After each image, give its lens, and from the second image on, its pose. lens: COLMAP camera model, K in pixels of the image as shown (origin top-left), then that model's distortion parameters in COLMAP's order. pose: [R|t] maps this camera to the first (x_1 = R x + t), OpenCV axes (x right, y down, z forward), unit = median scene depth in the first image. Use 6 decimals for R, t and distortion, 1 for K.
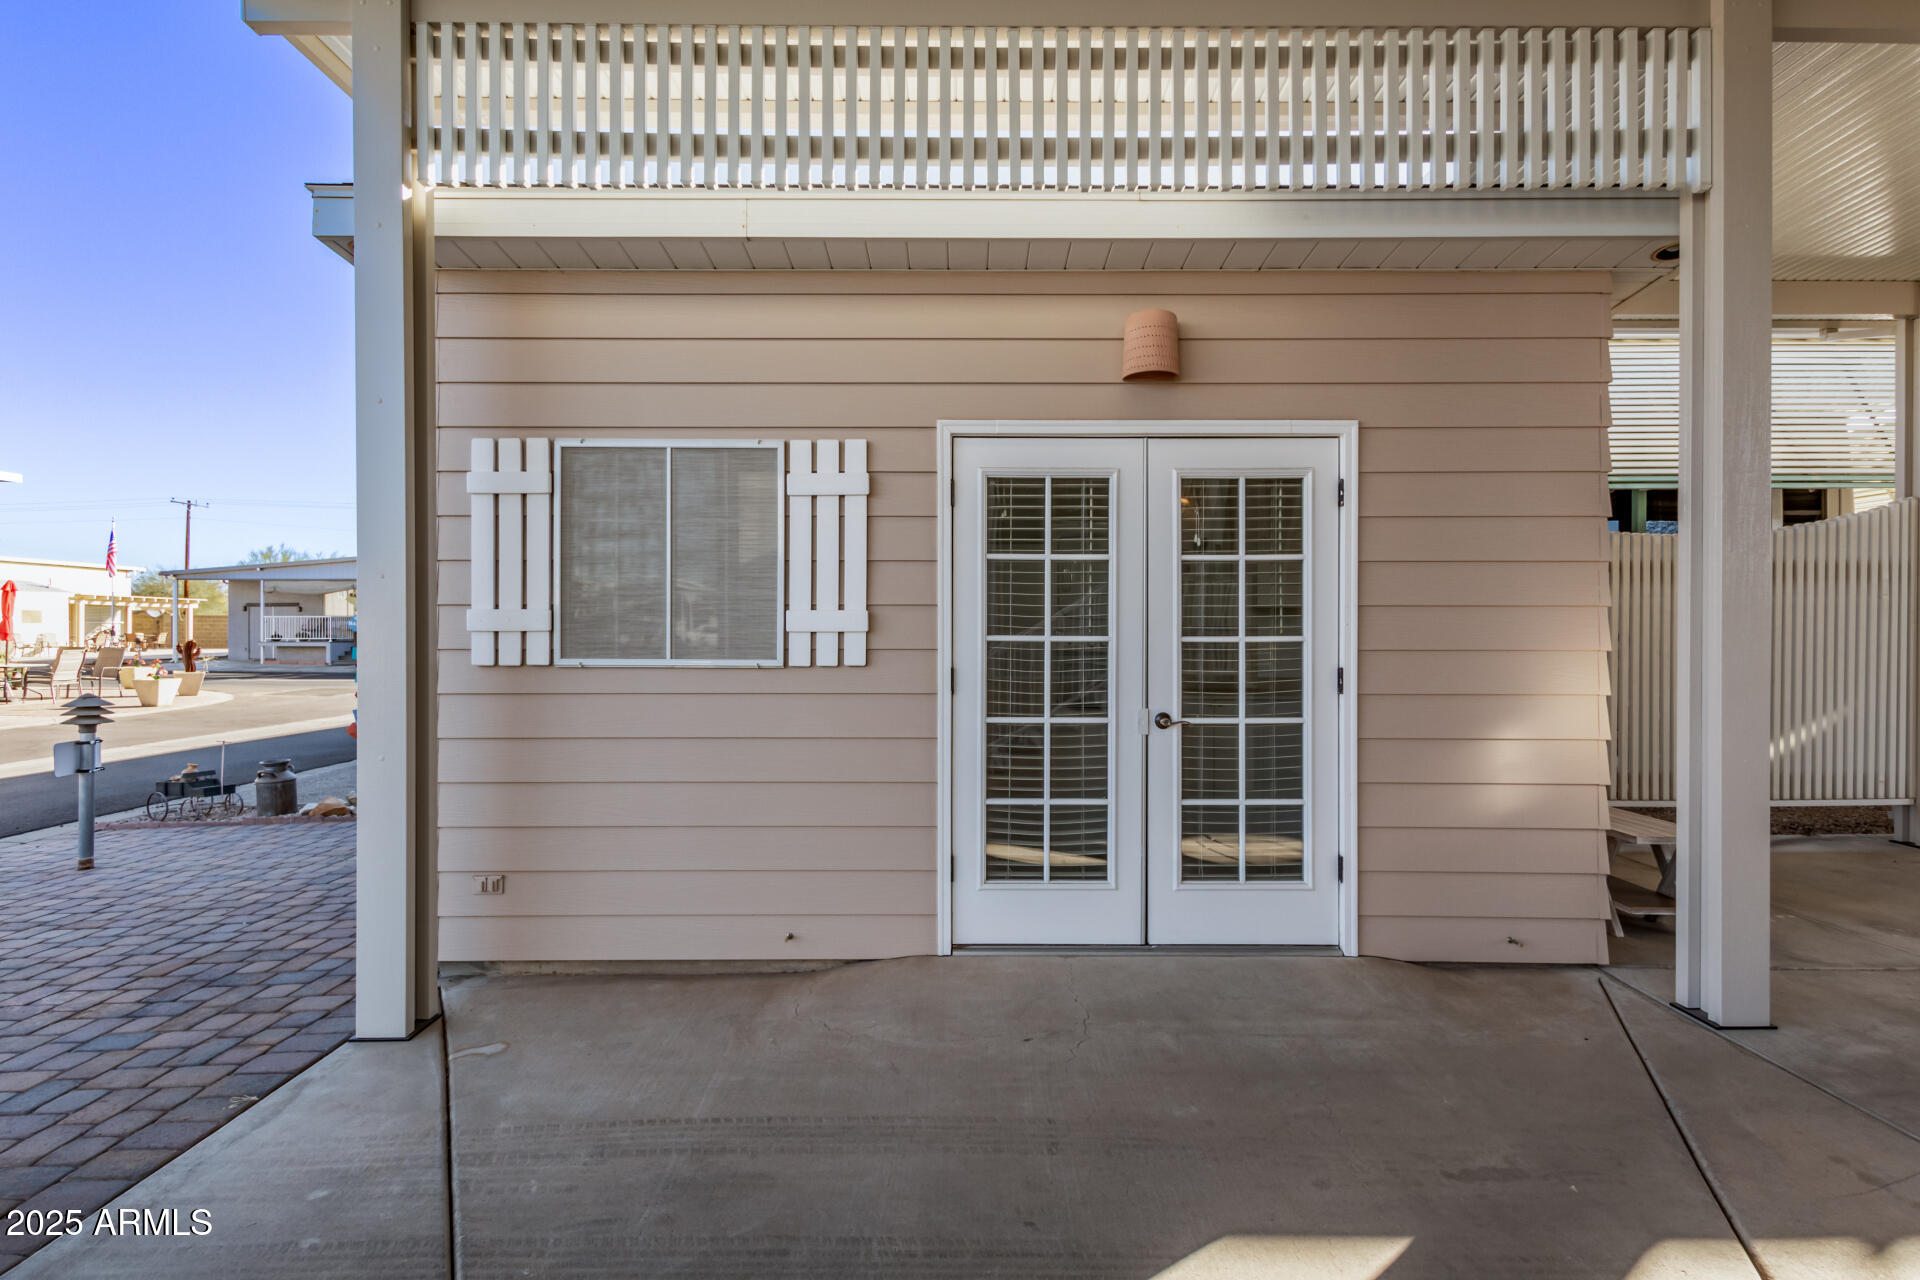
lens RADIAL K [[934.1, 0, 958.7], [0, 934.1, 631.5], [0, 0, 1]] dist [0.010992, -0.001119]
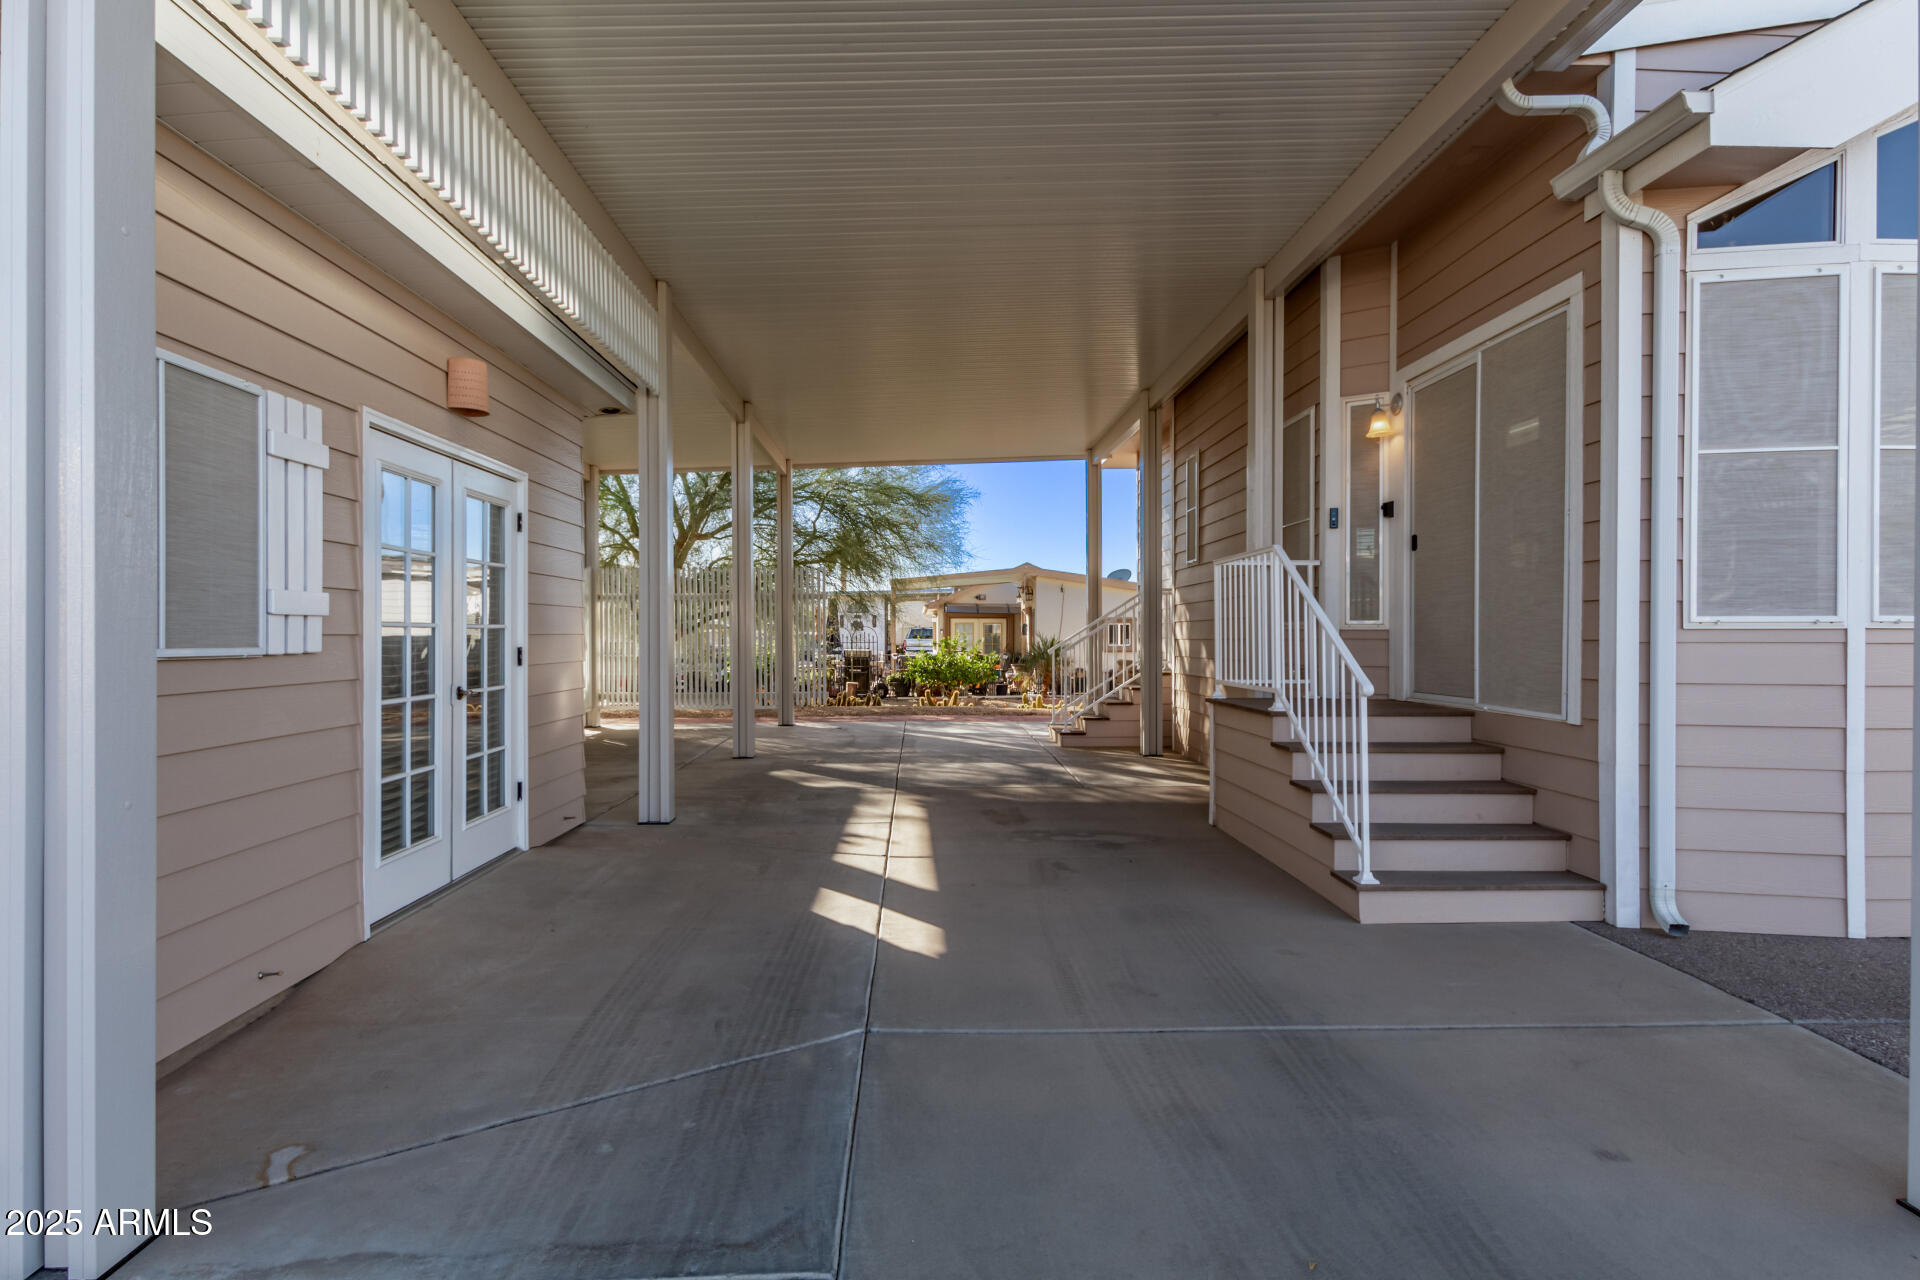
lens RADIAL K [[994.6, 0, 959.6], [0, 994.6, 629.8], [0, 0, 1]] dist [0.024325, 0.000191]
pose [[-0.041727, 0.003226, 0.999124, -1.117902], [0.009342, 0.999952, -0.002839, 0.022899], [-0.999085, 0.009216, -0.041755, 0.406569]]
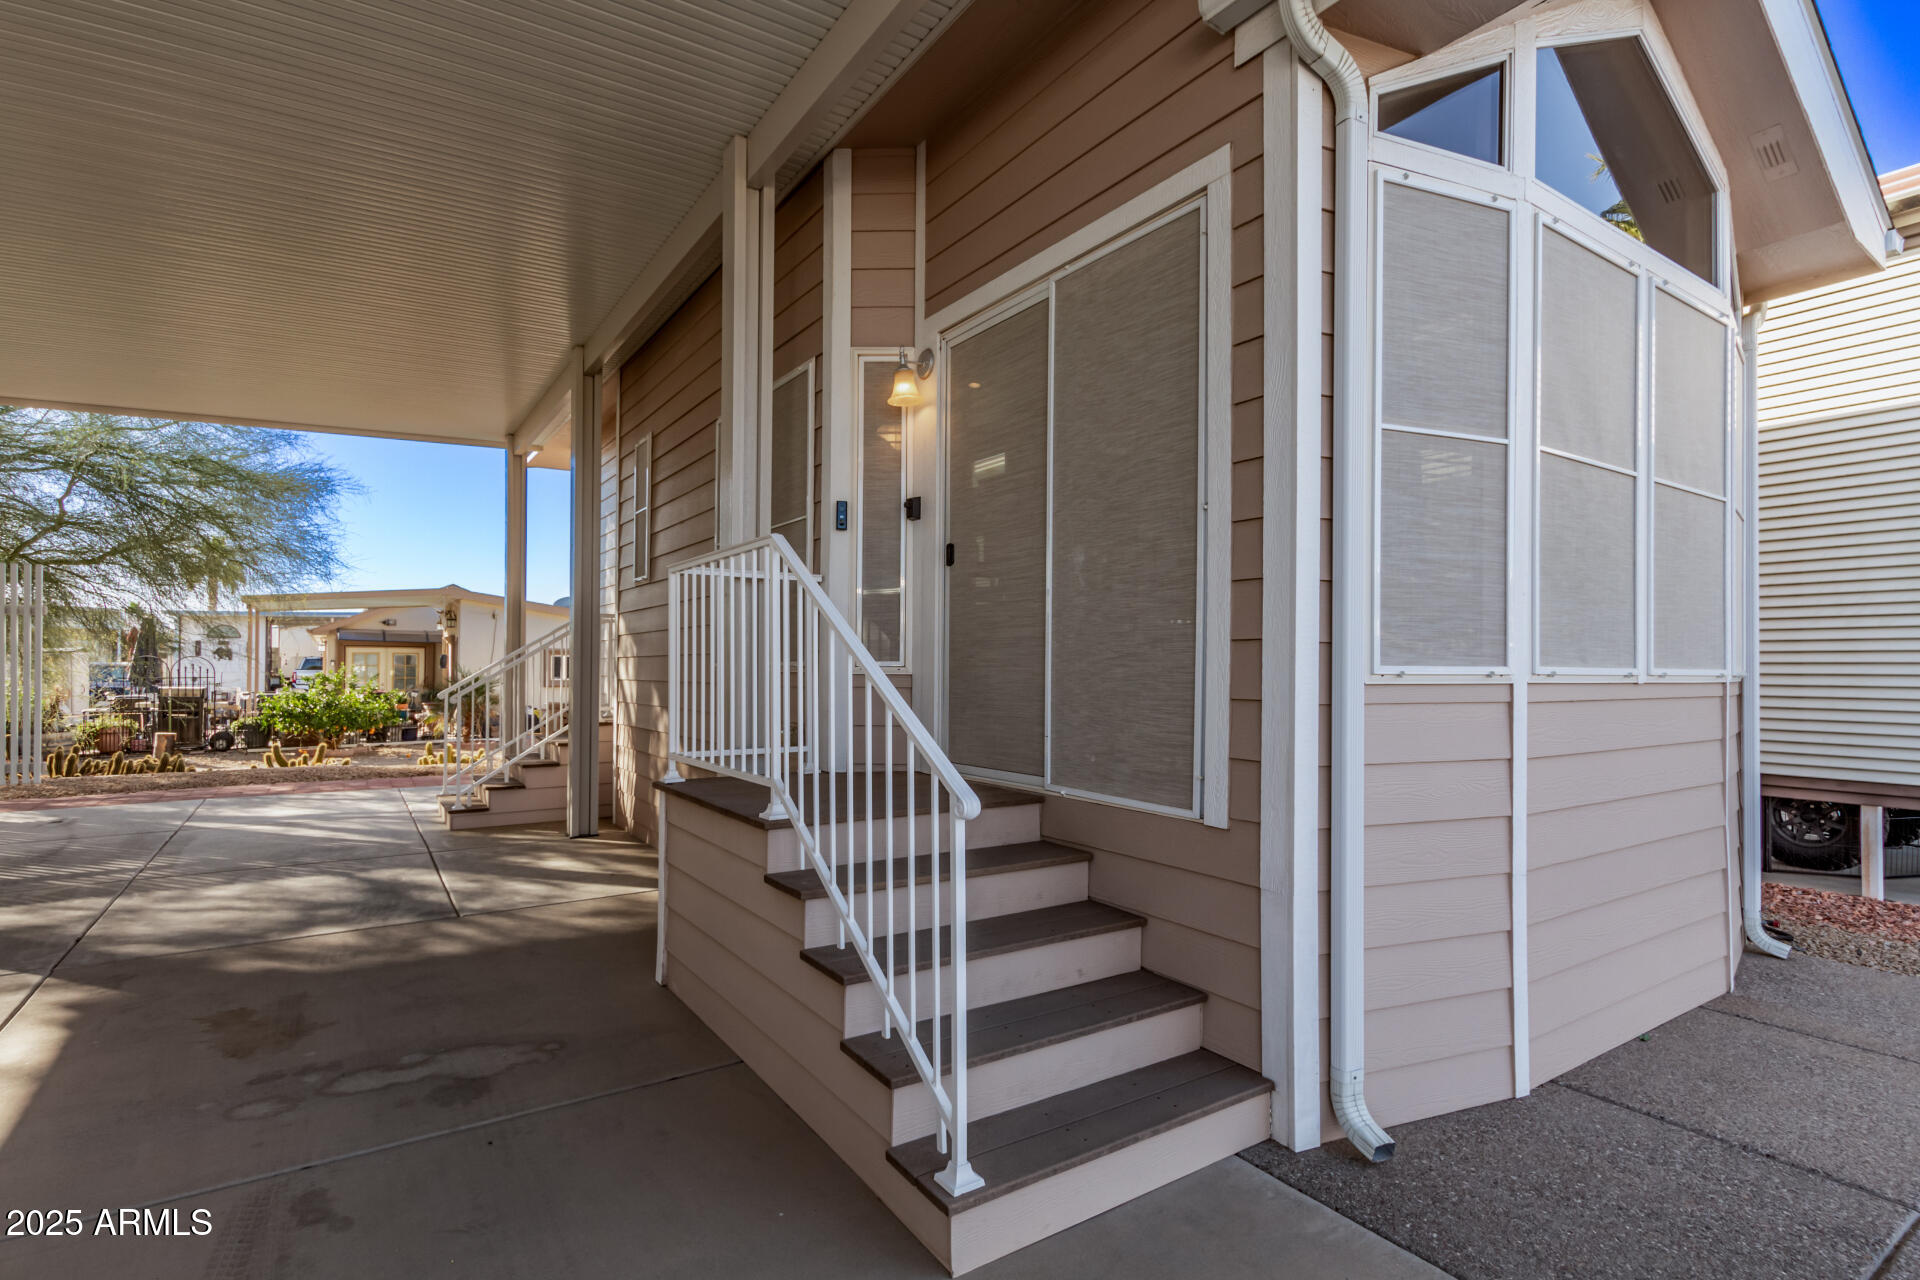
lens RADIAL K [[925.5, 0, 958.5], [0, 925.5, 653.5], [0, 0, 1]] dist [0.012819, 0.000054]
pose [[-0.558476, 0.008024, 0.829482, -0.439845], [0.002067, 0.999964, -0.008281, 0.008393], [-0.829518, -0.002910, -0.558473, 0.199359]]
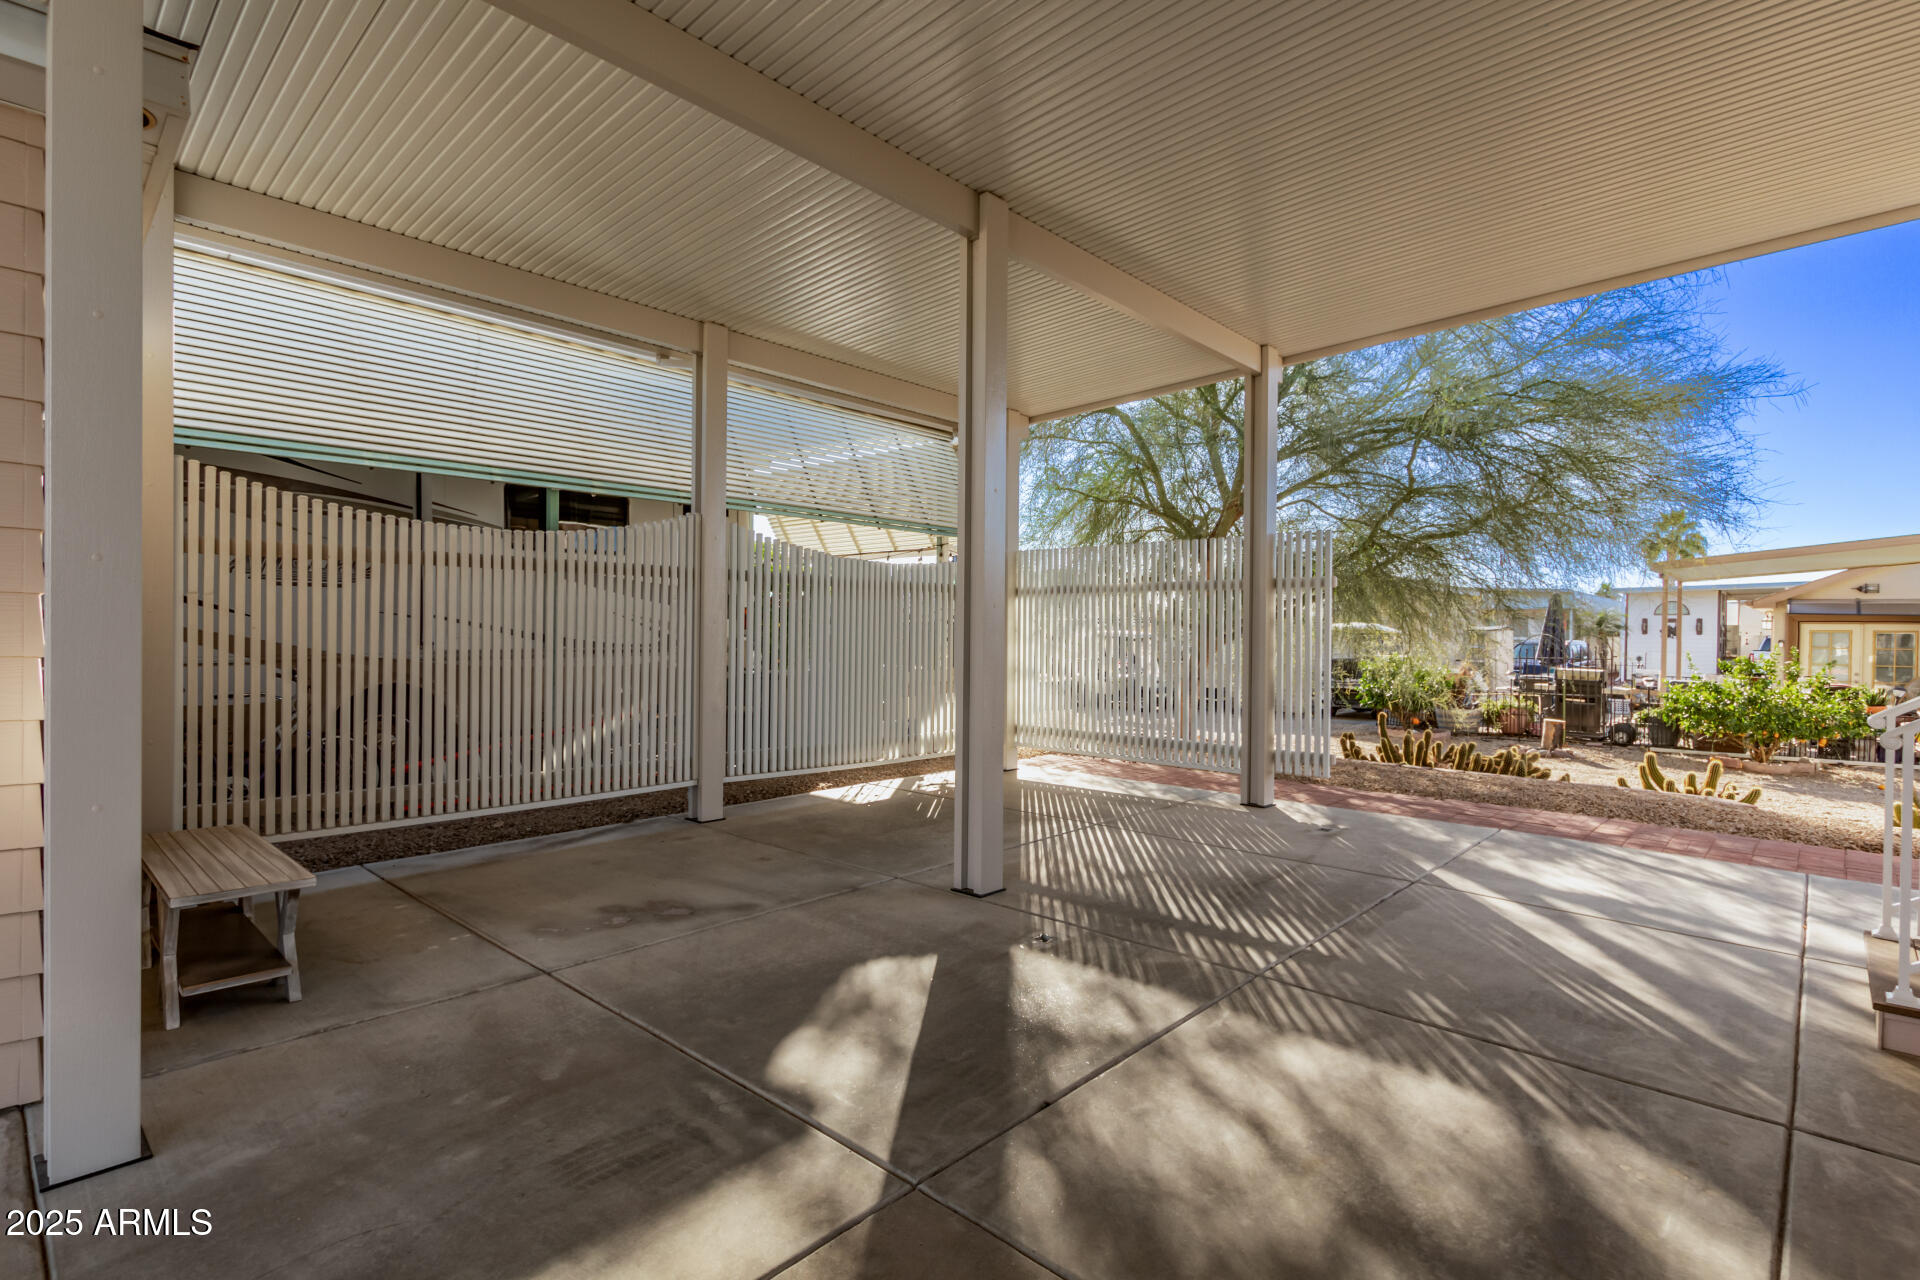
lens RADIAL K [[934.1, 0, 958.7], [0, 934.1, 631.5], [0, 0, 1]] dist [0.010992, -0.001119]
pose [[0.676010, 0.008604, 0.736842, 0.654568], [-0.008399, 0.999957, -0.003972, 0.002287], [-0.736844, -0.003503, 0.676053, 0.022263]]
